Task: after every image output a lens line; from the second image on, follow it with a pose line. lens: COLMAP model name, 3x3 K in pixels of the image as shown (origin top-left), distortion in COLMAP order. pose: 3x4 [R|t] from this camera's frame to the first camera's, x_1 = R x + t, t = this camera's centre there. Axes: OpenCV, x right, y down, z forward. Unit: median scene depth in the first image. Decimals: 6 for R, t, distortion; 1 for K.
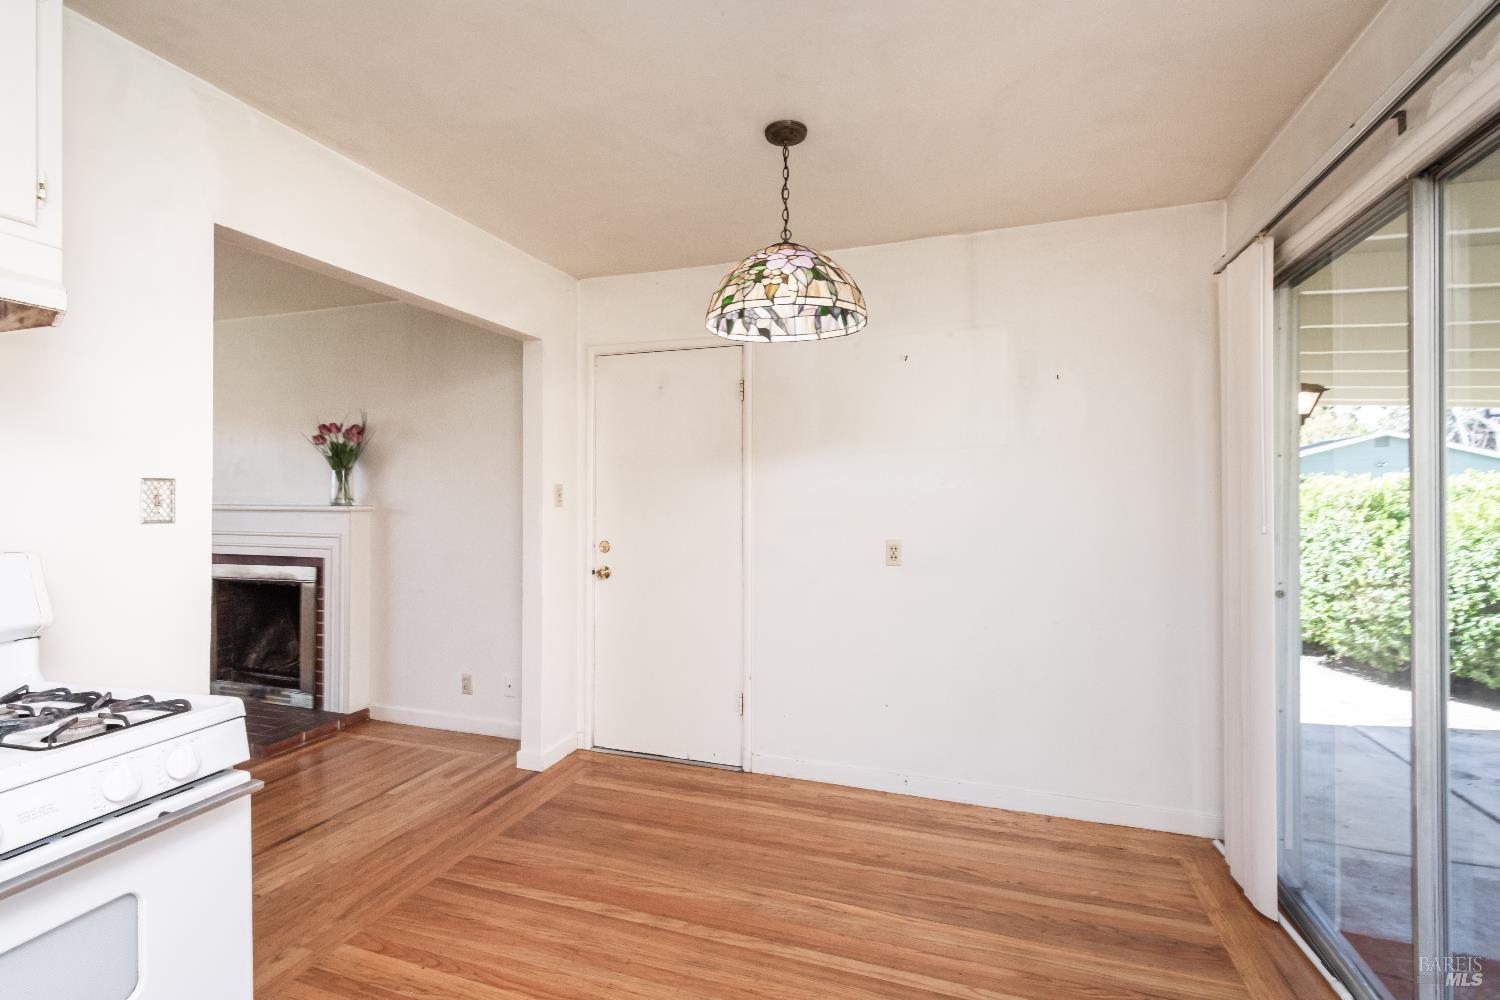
lens RADIAL K [[679.4, 0, 752.6], [0, 679.4, 492.5], [0, 0, 1]] dist [0.005269, -0.001102]
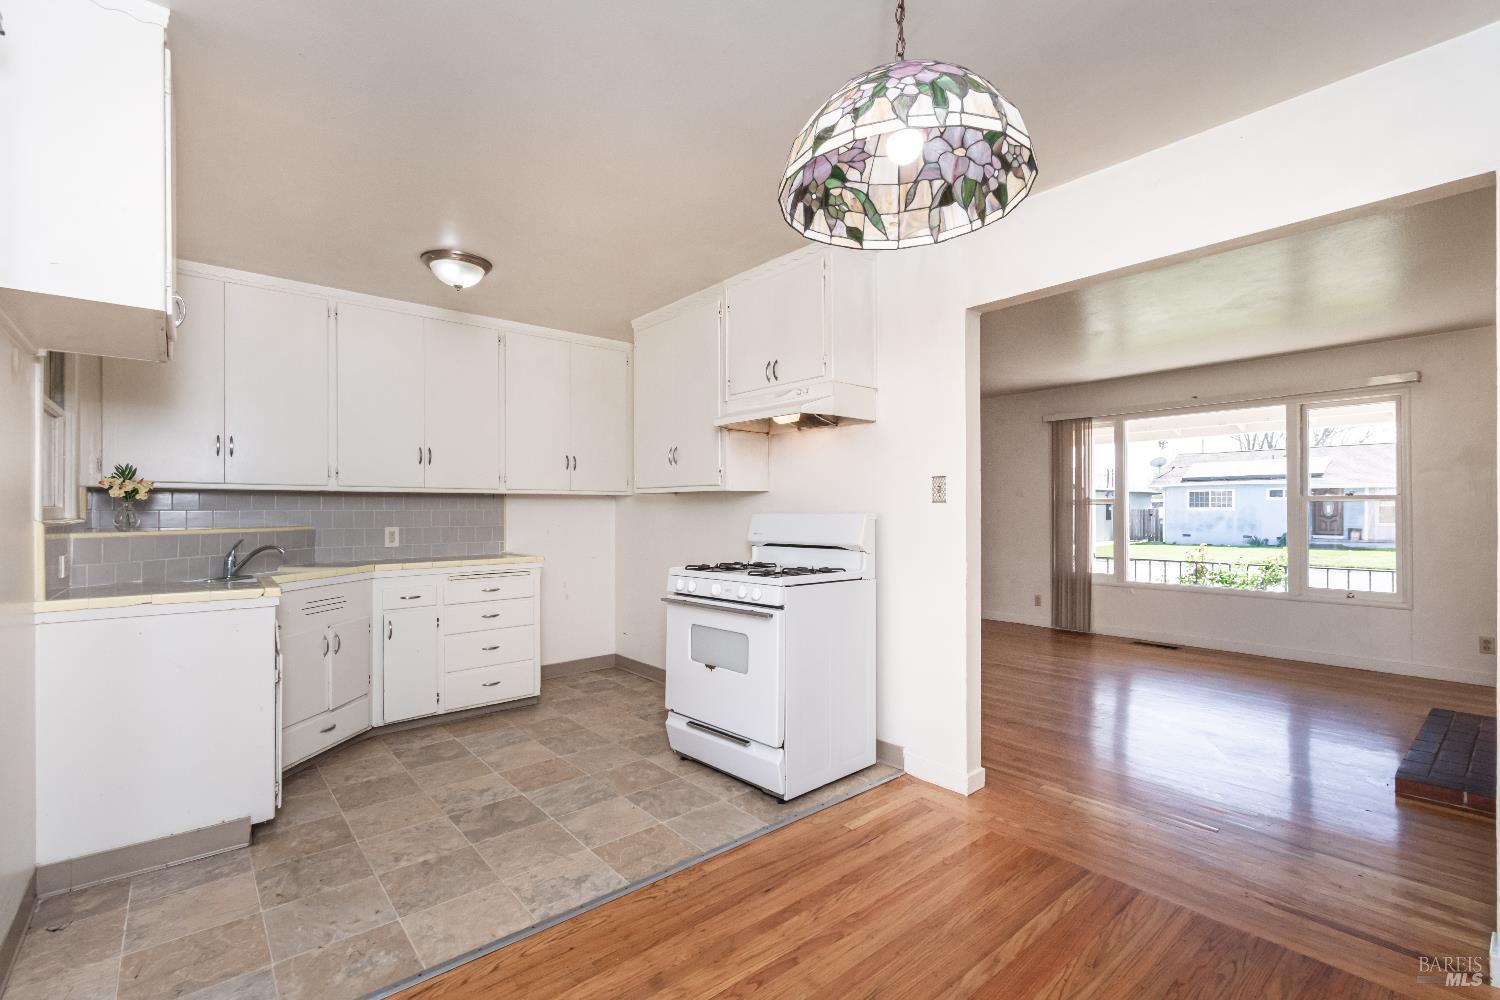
lens RADIAL K [[679.4, 0, 755.1], [0, 679.4, 518.4], [0, 0, 1]] dist [0.005269, -0.001102]
pose [[-0.513345, 0.008164, -0.858143, 0.497342], [0.006807, 0.999962, 0.005441, 0.041930], [0.858155, -0.003049, -0.513381, 0.878221]]
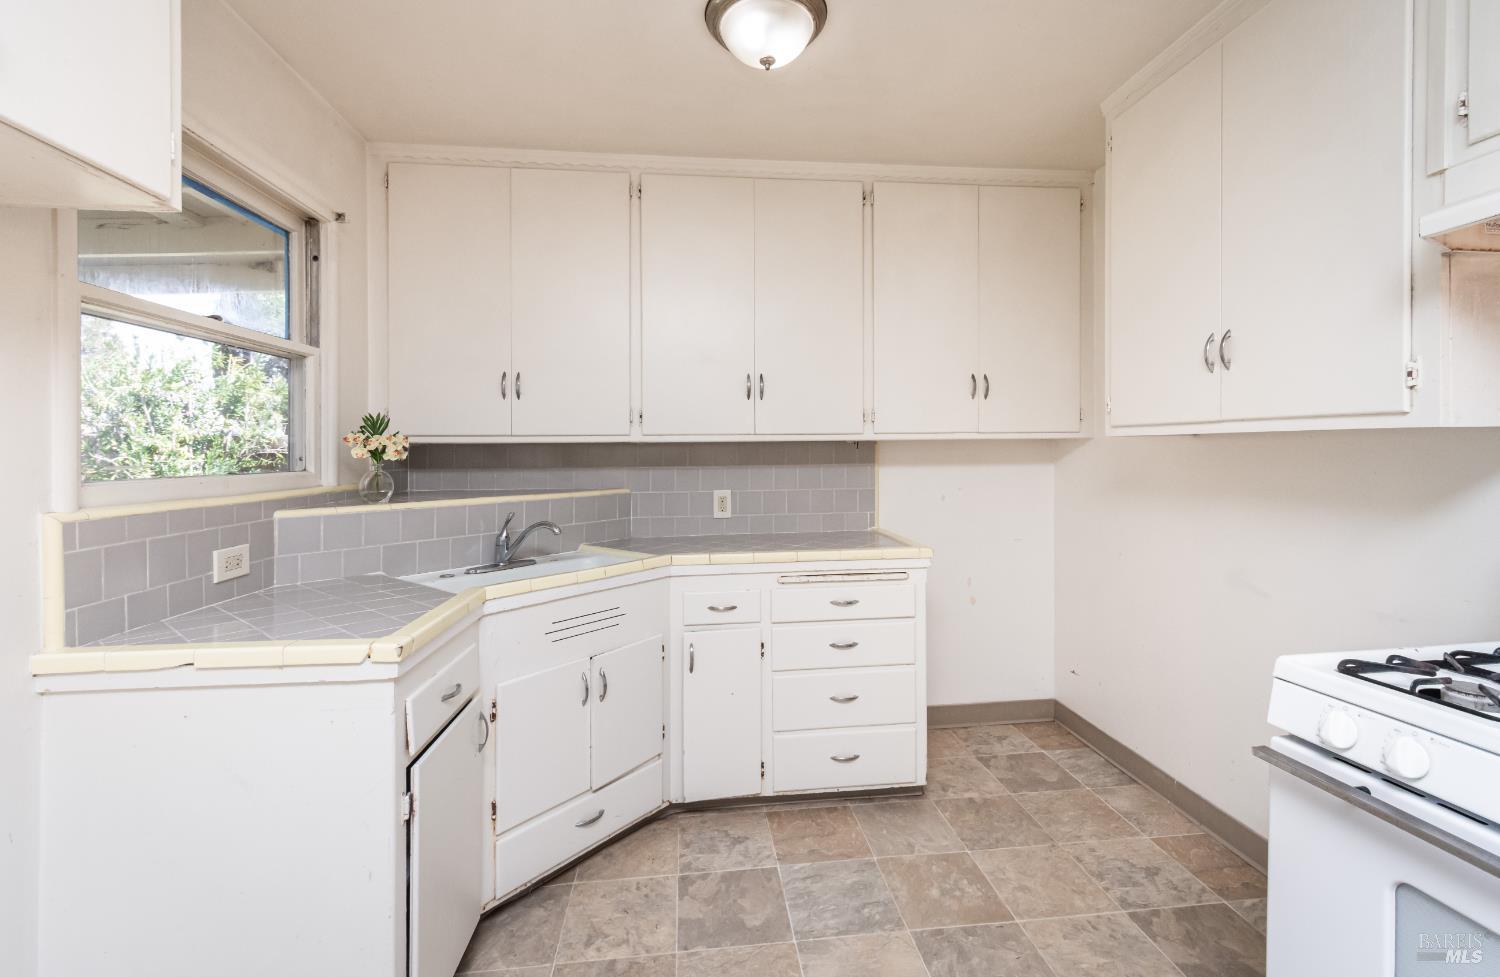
lens RADIAL K [[647.9, 0, 748.4], [0, 647.9, 454.9], [0, 0, 1]] dist [0.007428, 0.000573]
pose [[-0.910481, 0.006037, -0.413507, 0.029343], [0.007456, 0.999971, -0.001817, 0.011317], [0.413483, -0.004738, -0.910499, 0.389880]]
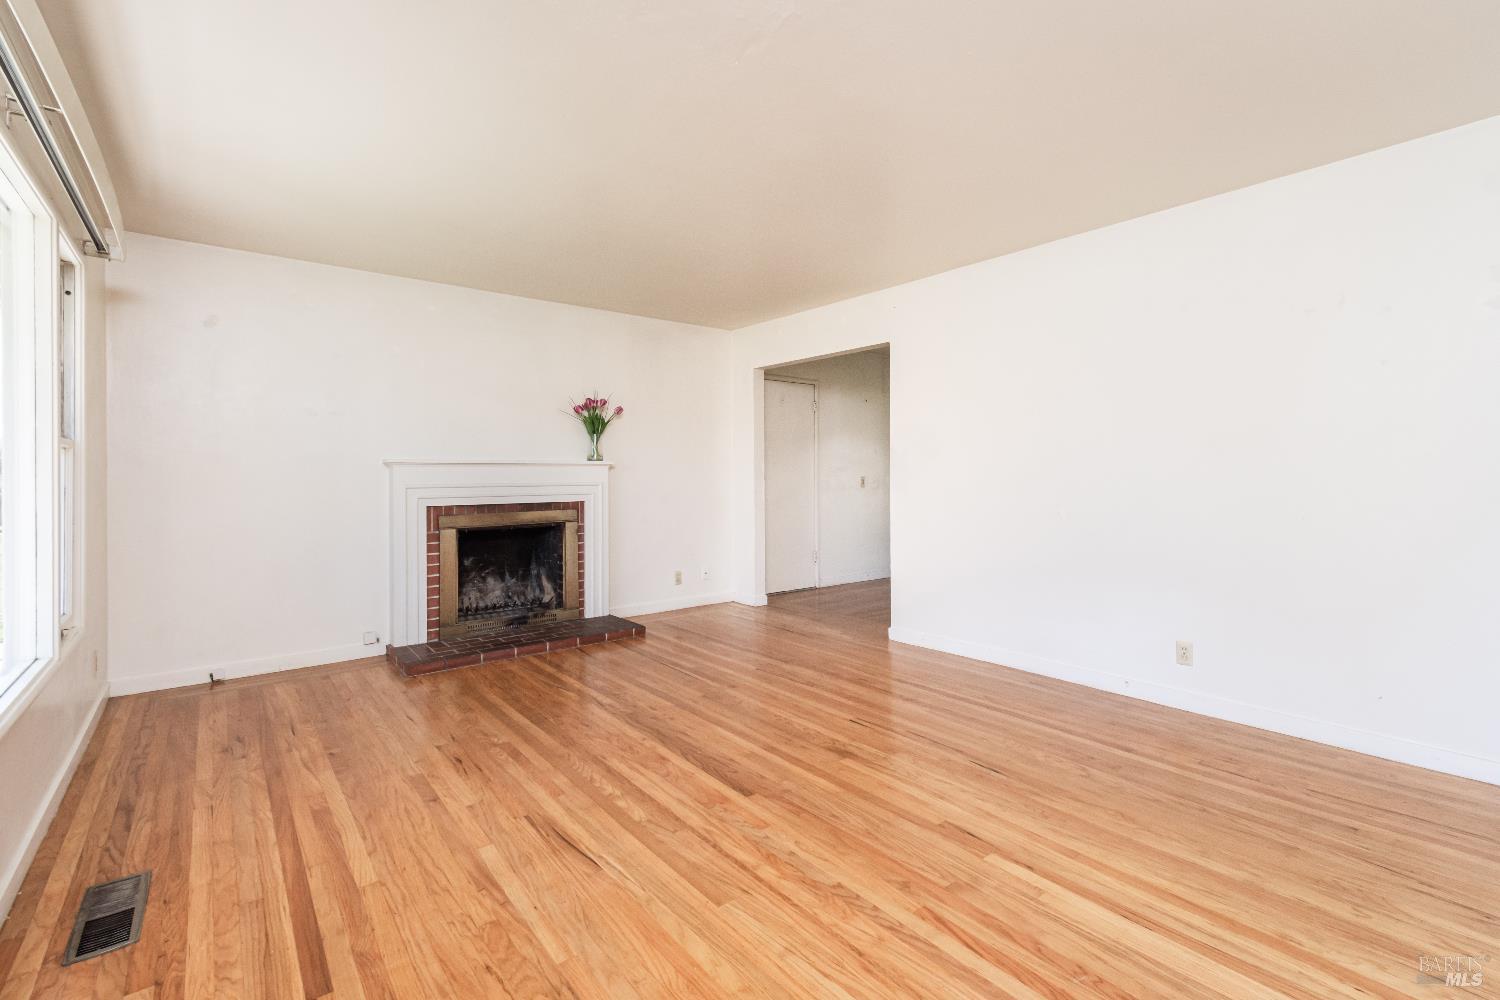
lens RADIAL K [[679.4, 0, 746.1], [0, 679.4, 471.0], [0, 0, 1]] dist [0.005269, -0.001102]
pose [[0.560747, -0.003613, 0.827979, -2.047569], [0.005217, 0.999986, 0.000830, 0.052118], [-0.827971, 0.003854, 0.560758, 0.023057]]
